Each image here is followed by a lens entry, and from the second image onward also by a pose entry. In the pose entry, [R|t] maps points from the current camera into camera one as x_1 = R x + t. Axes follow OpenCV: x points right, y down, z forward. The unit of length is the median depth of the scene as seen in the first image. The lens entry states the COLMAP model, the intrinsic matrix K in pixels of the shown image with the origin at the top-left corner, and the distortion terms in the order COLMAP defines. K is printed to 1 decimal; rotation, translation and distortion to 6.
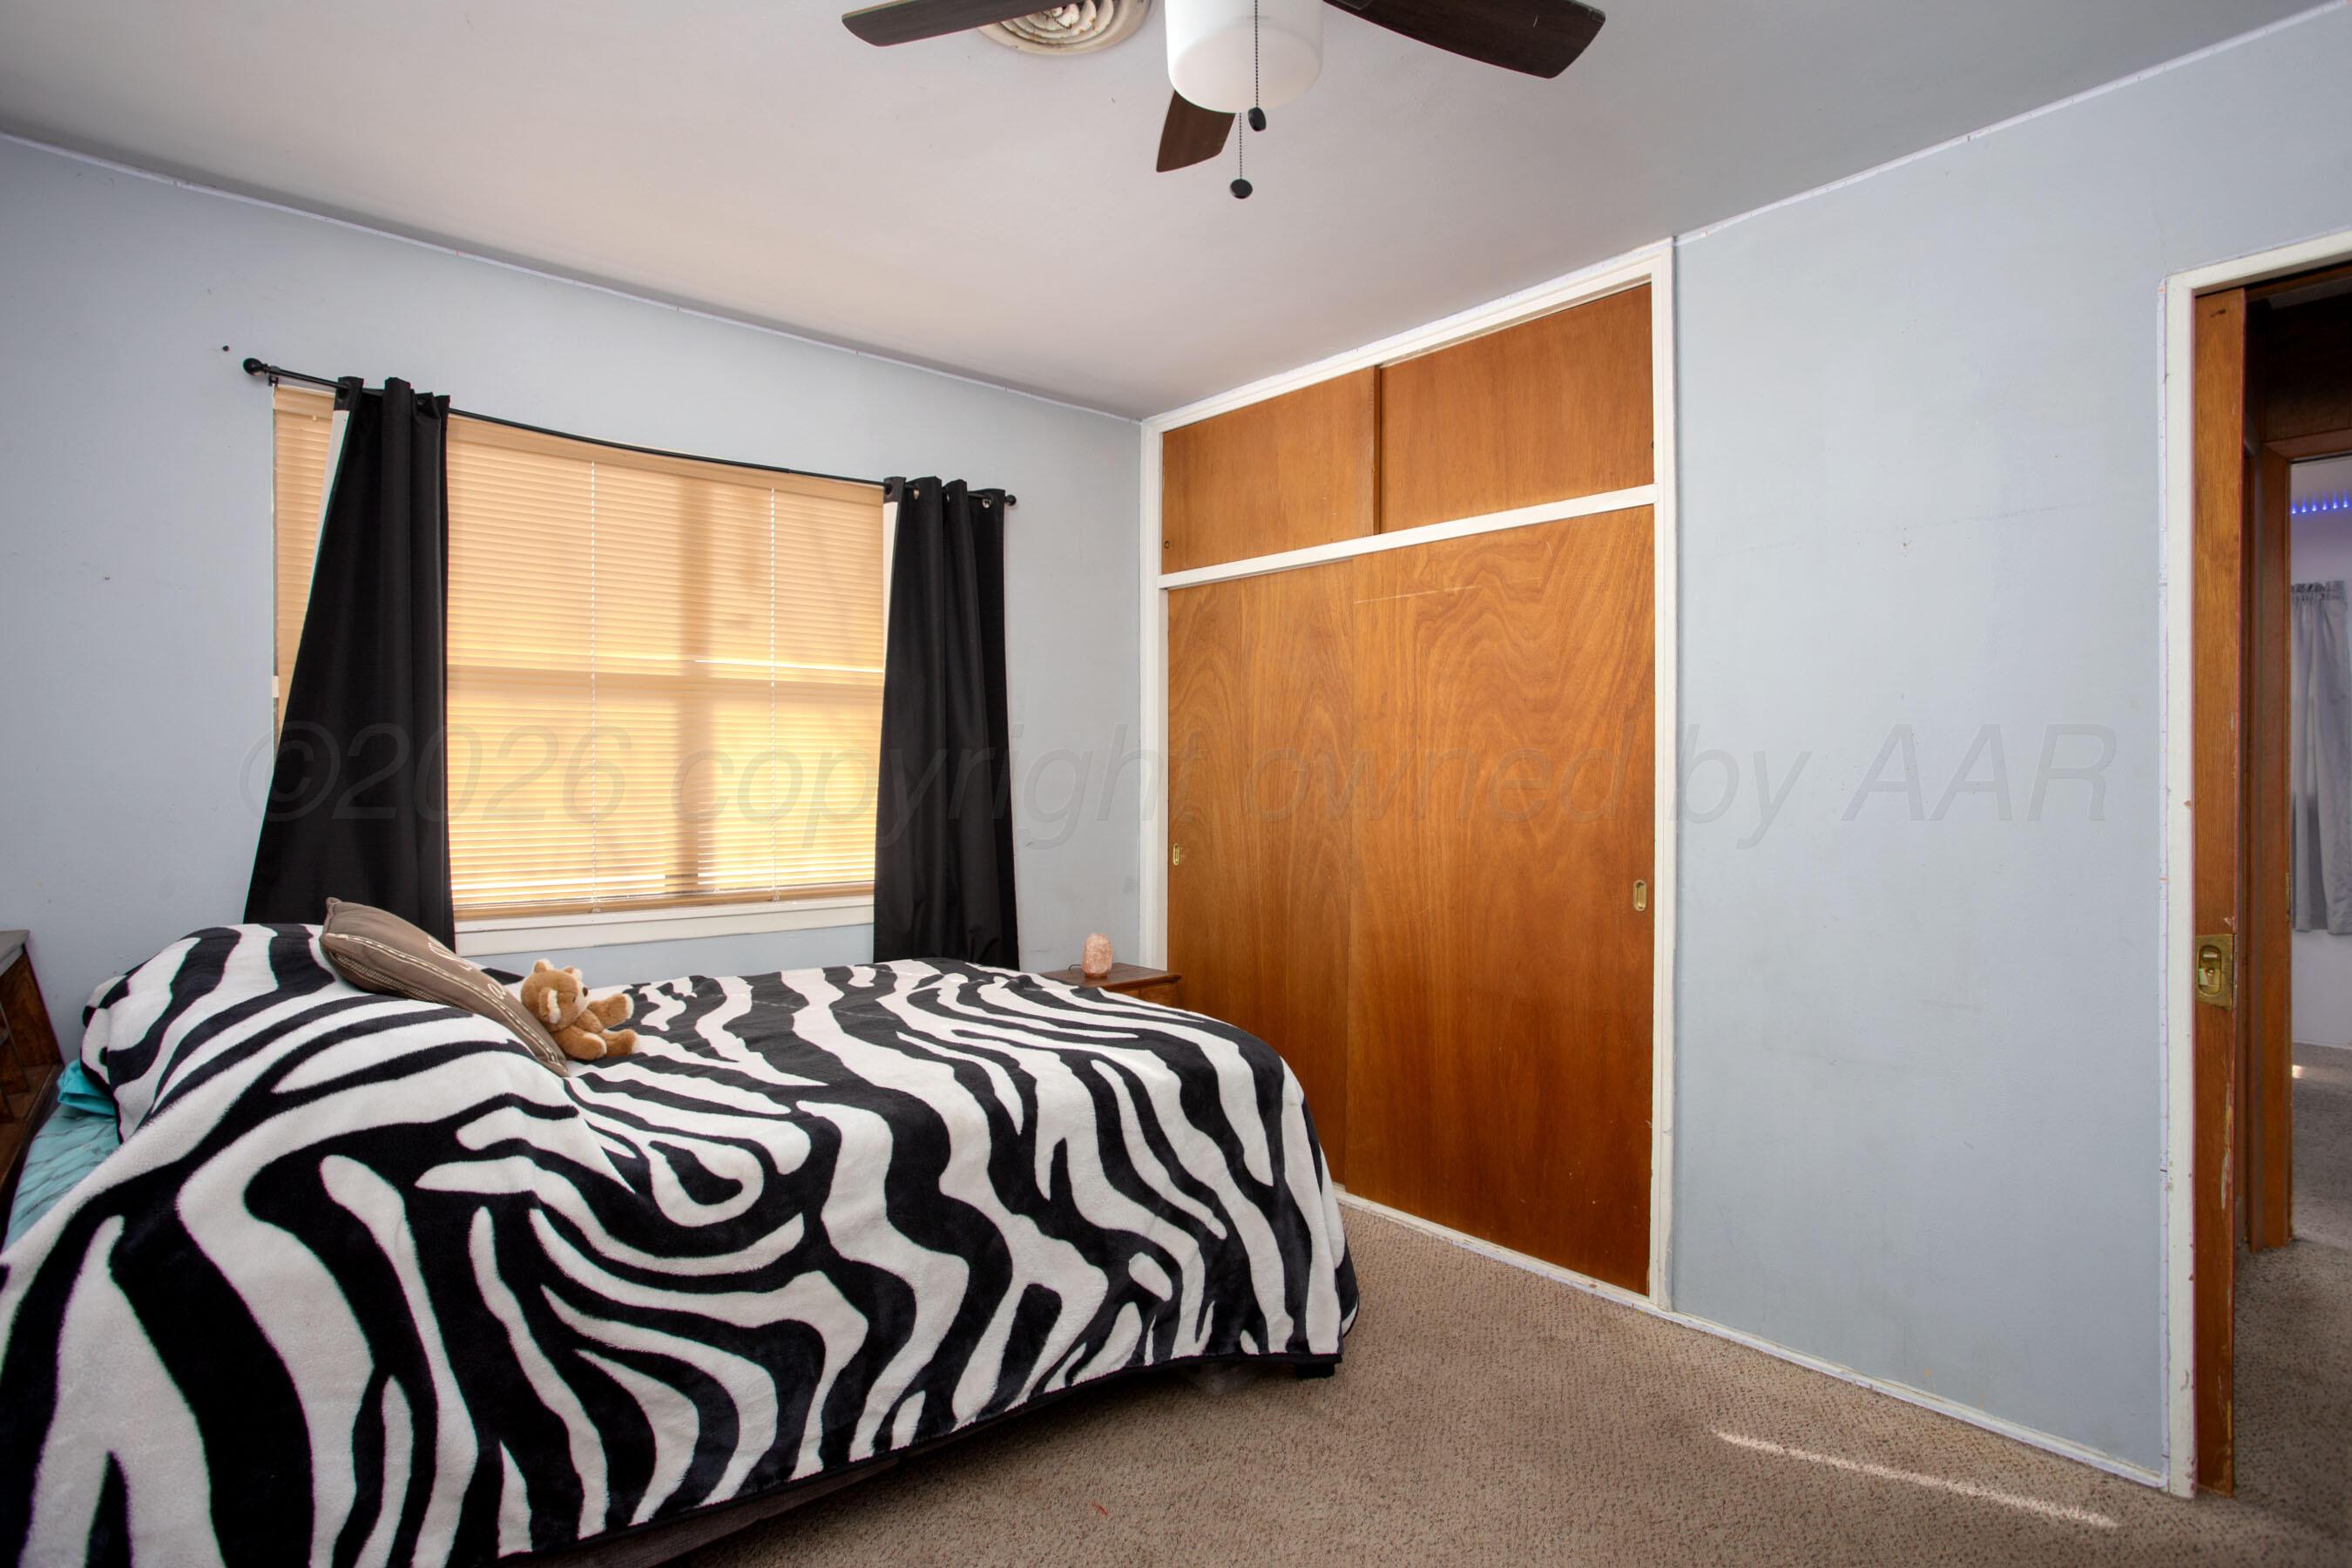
lens RADIAL K [[1165.4, 0, 1184.6], [0, 1165.4, 780.8], [0, 0, 1]] dist [-0.041474, 0.010795]
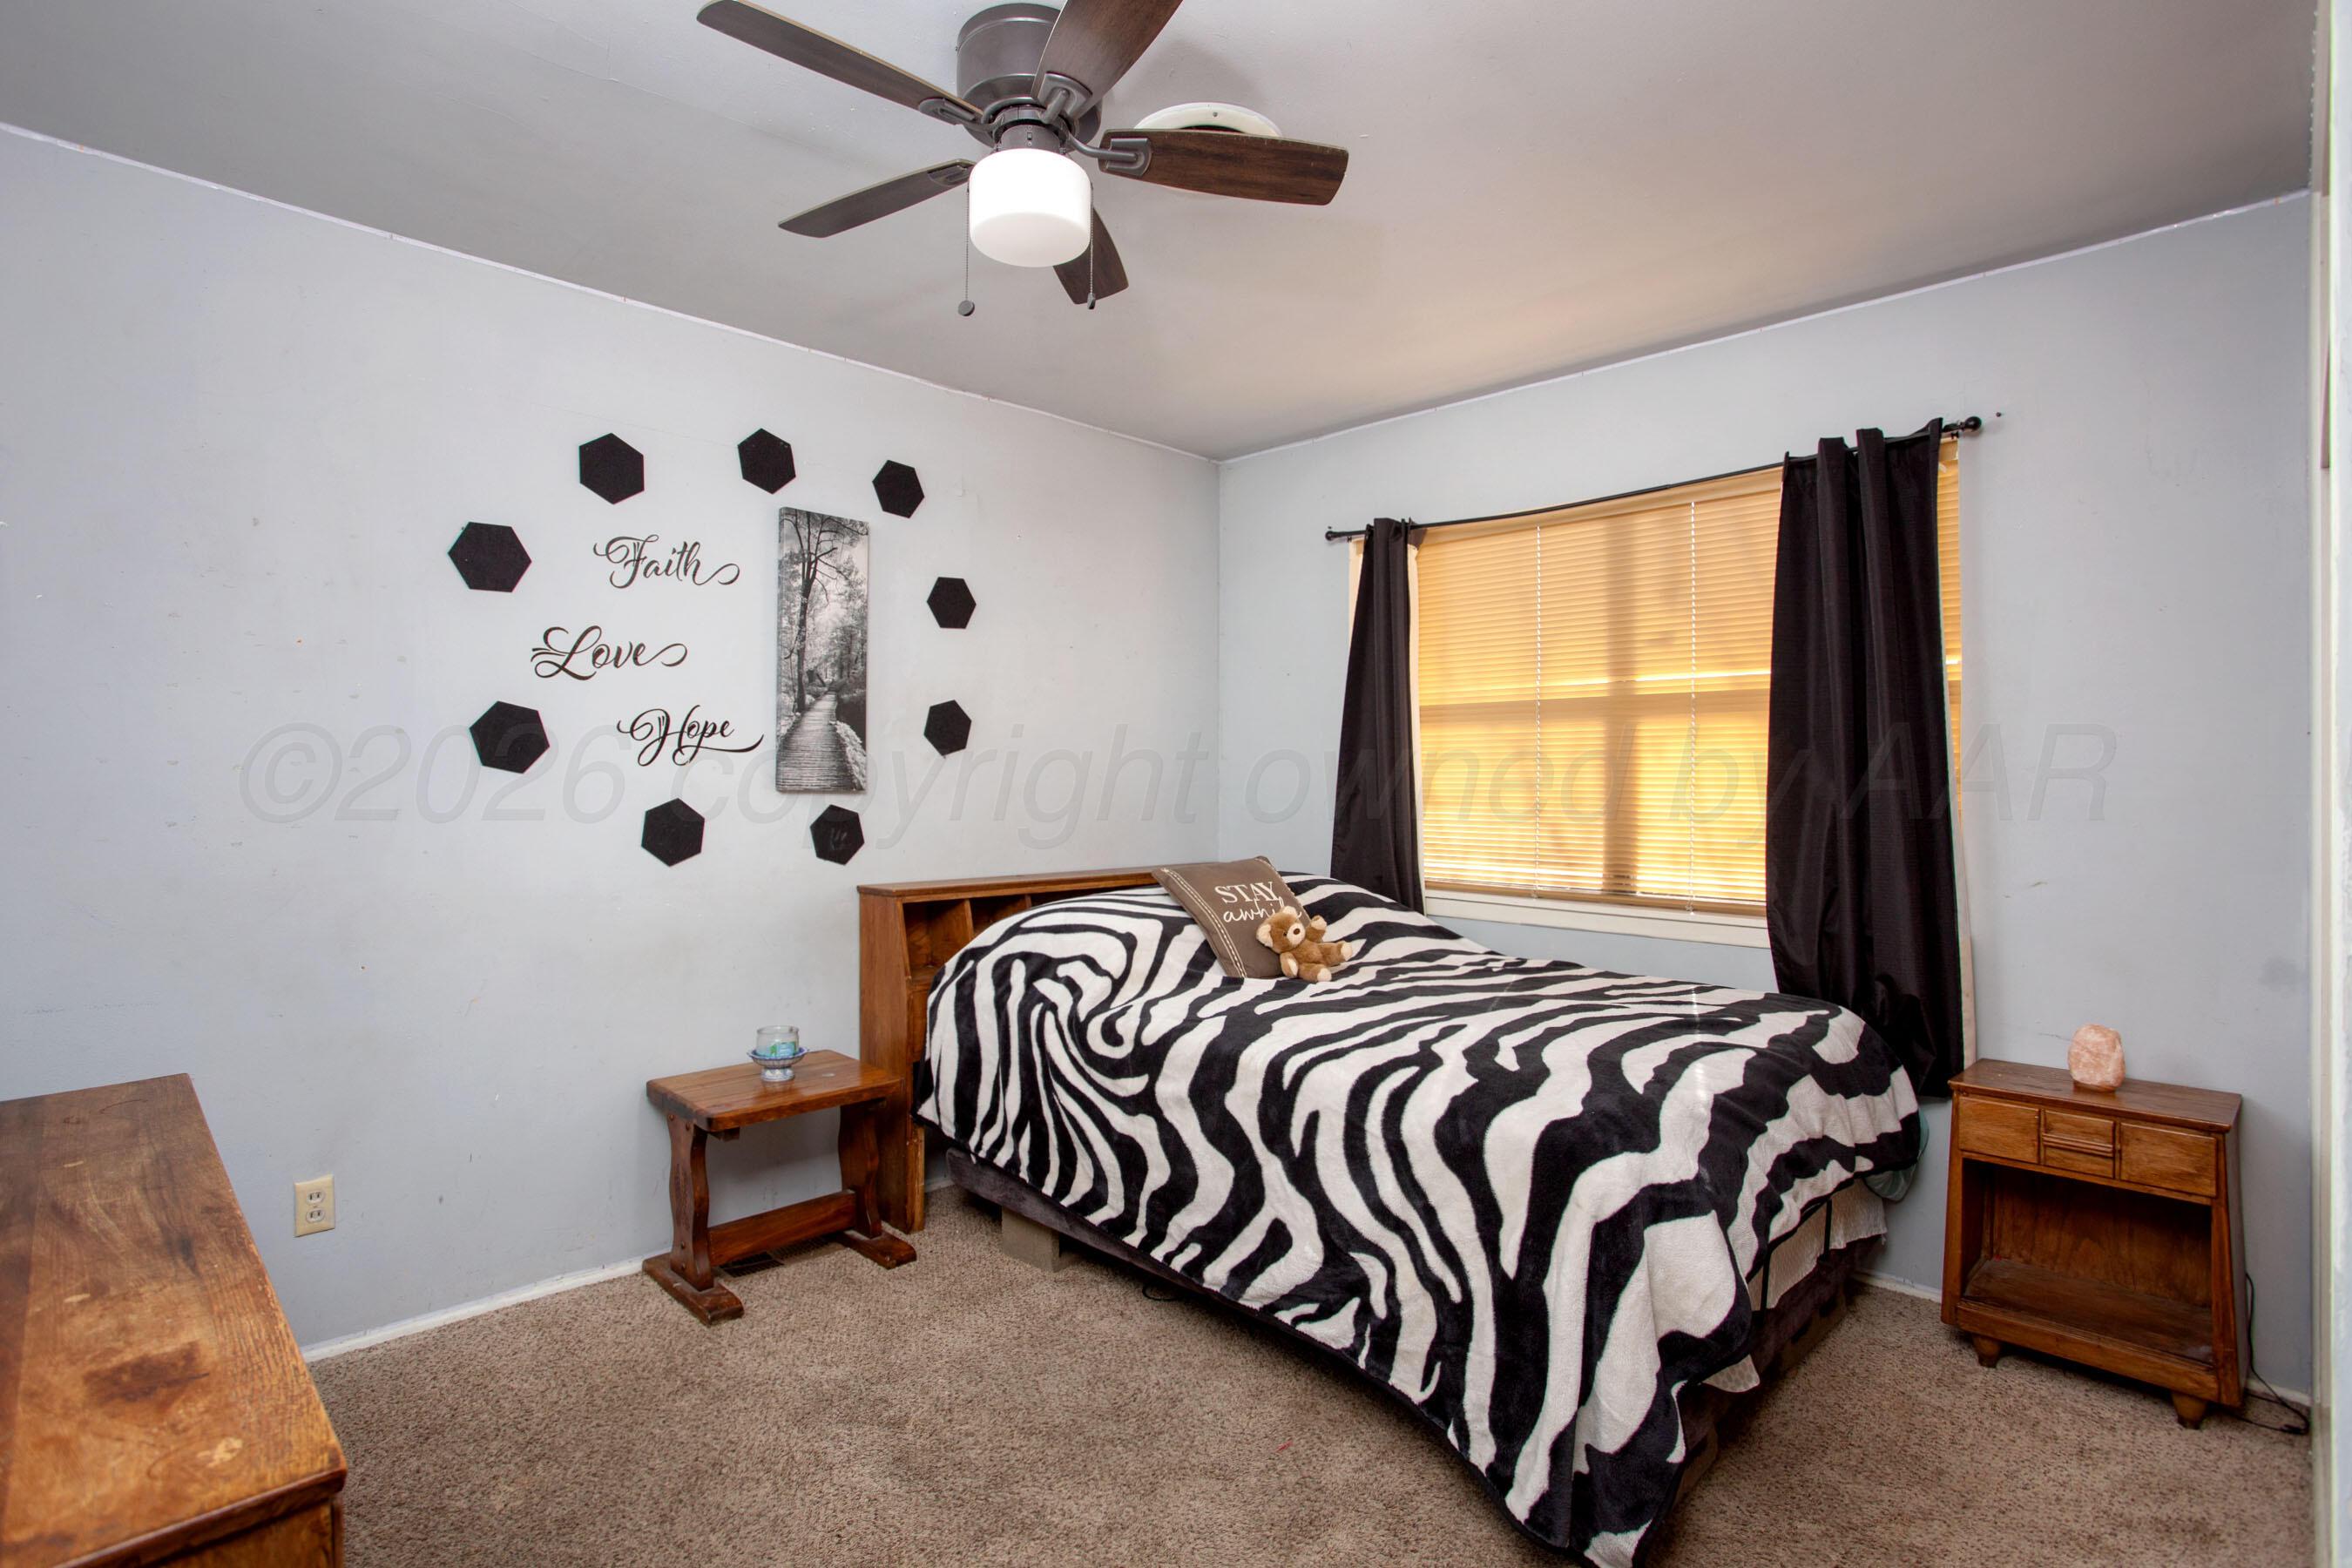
lens RADIAL K [[1165.4, 0, 1186.0], [0, 1165.4, 769.6], [0, 0, 1]] dist [-0.041474, 0.010795]
pose [[0.068354, -0.009599, -0.997615, 0.777042], [-0.010732, 0.999889, -0.010357, -0.004900], [0.997603, 0.011414, 0.068243, 0.617498]]
